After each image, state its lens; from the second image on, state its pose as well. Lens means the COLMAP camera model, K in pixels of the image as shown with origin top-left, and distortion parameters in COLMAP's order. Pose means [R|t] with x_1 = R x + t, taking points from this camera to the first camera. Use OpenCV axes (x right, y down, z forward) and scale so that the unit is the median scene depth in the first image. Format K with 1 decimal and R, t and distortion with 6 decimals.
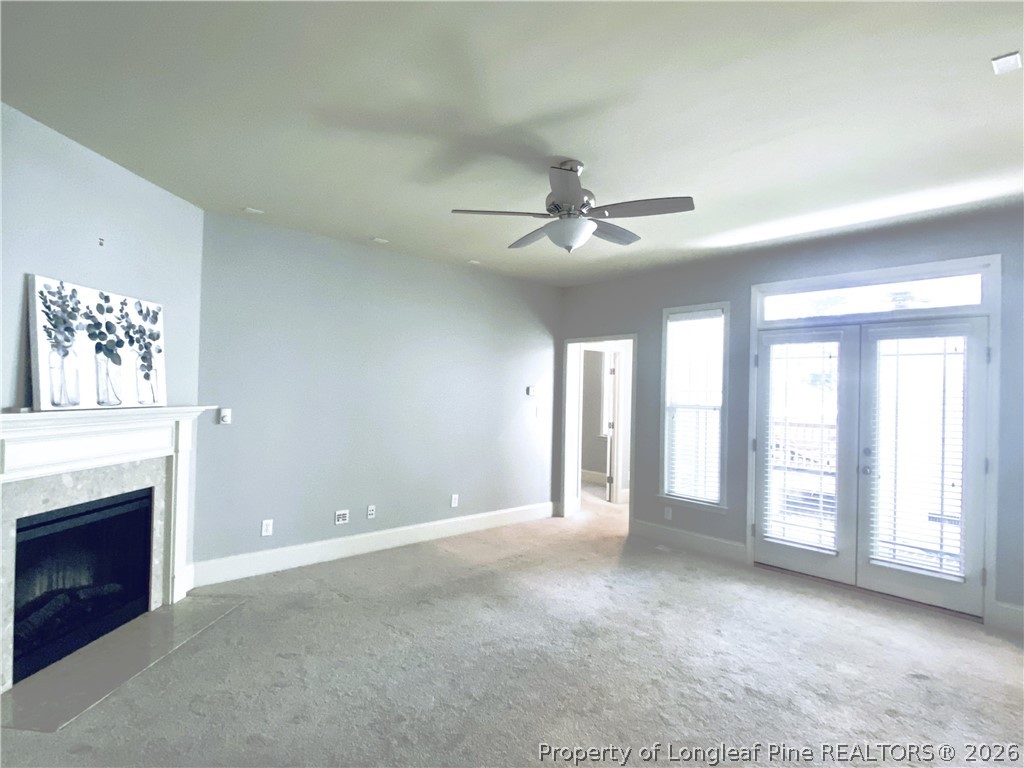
lens RADIAL K [[499.9, 0, 512.0], [0, 499.9, 384.0], [0, 0, 1]] dist [0.000353, -0.000125]
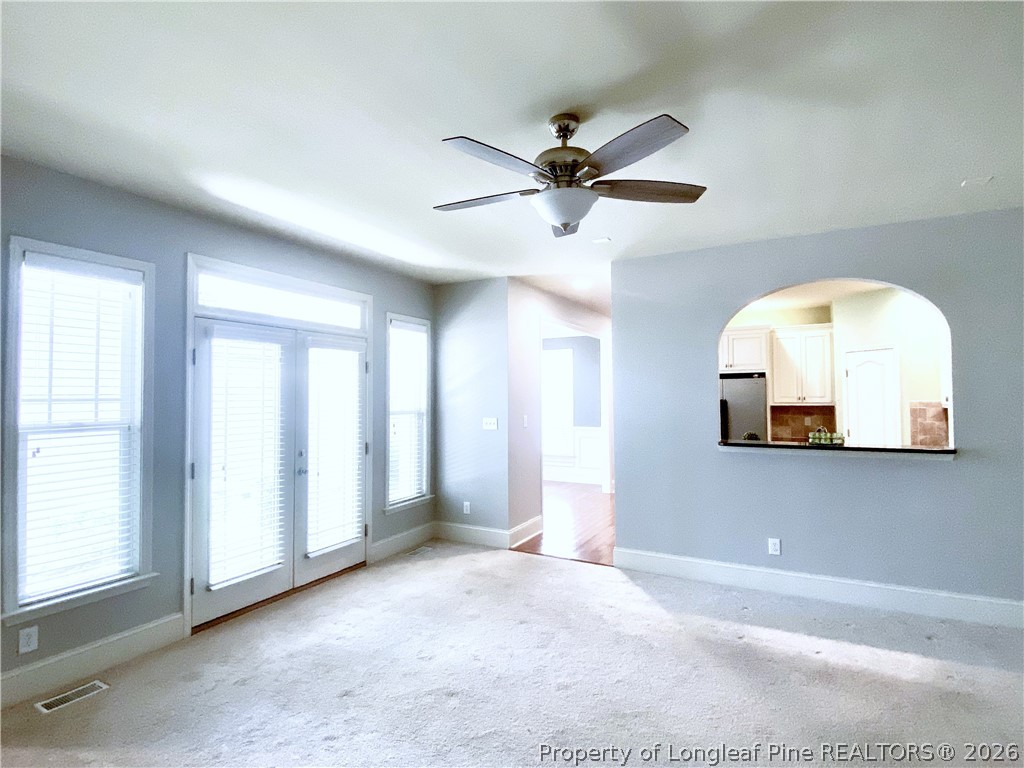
lens RADIAL K [[499.9, 0, 512.0], [0, 499.9, 384.0], [0, 0, 1]] dist [0.000353, -0.000125]
pose [[-0.275016, 0.006701, 0.961416, -0.405767], [-0.006211, 0.999942, -0.008746, -0.002263], [-0.961420, -0.008376, -0.274959, 0.854545]]
